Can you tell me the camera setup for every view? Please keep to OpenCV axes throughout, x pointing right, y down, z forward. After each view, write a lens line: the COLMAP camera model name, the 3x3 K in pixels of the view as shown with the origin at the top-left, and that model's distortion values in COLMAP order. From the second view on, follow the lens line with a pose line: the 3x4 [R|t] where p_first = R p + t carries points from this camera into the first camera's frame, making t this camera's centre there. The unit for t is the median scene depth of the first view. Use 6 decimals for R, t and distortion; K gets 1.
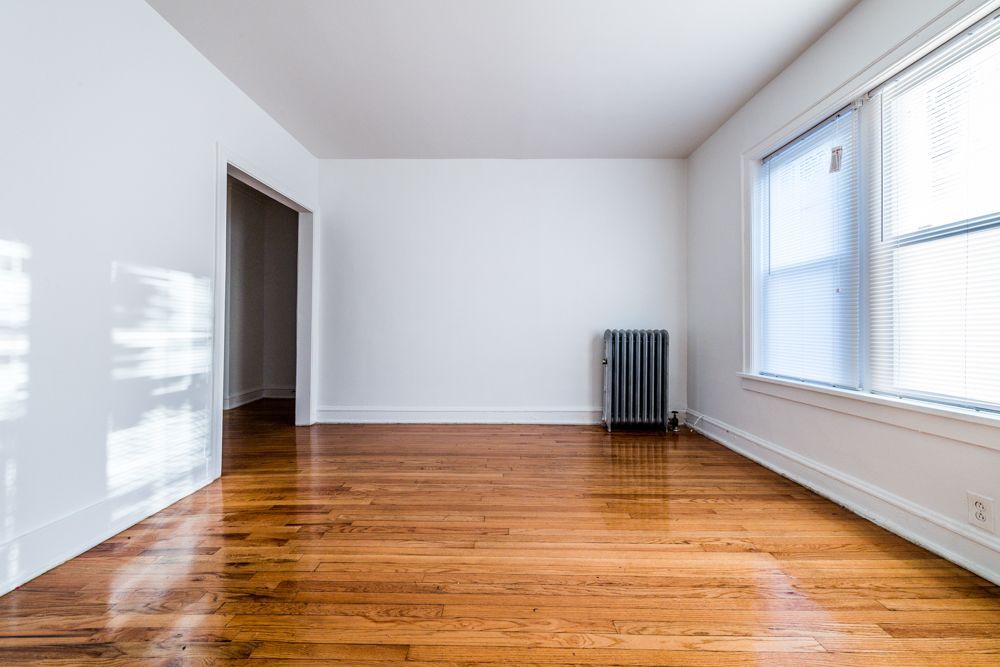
lens RADIAL K [[394.2, 0, 496.1], [0, 394.2, 320.8], [0, 0, 1]] dist [0.014125, -0.005517]
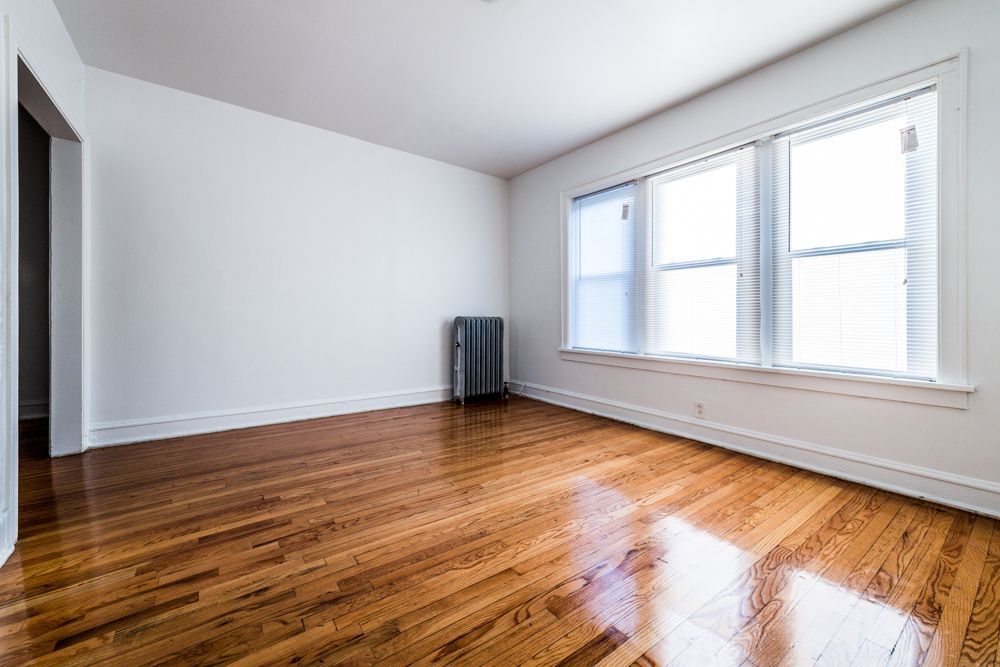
lens RADIAL K [[398.9, 0, 495.2], [0, 398.9, 312.9], [0, 0, 1]] dist [0.010719, -0.003555]
pose [[0.800111, 0.010842, 0.599755, -0.536301], [-0.018858, 0.999797, 0.007084, 0.001406], [-0.599556, -0.016978, 0.800153, 0.015728]]
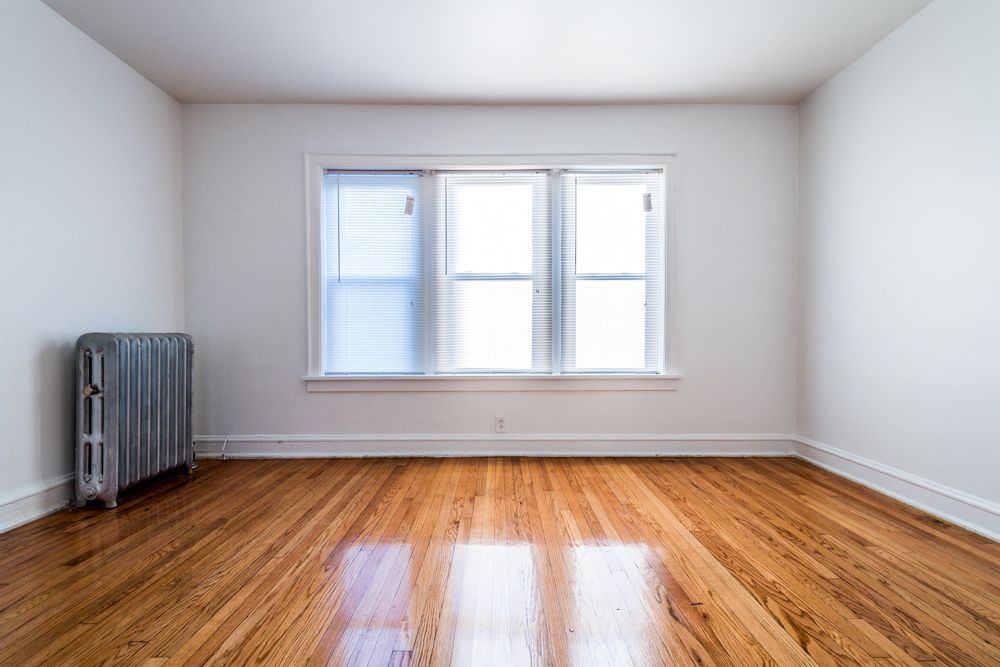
lens RADIAL K [[391.7, 0, 500.0], [0, 391.7, 333.5], [0, 0, 1]] dist [0.011123, -0.000195]
pose [[-0.016641, 0.001578, 0.999860, -0.479026], [-0.018231, 0.999832, -0.001882, 0.023848], [-0.999695, -0.018260, -0.016610, 0.698441]]
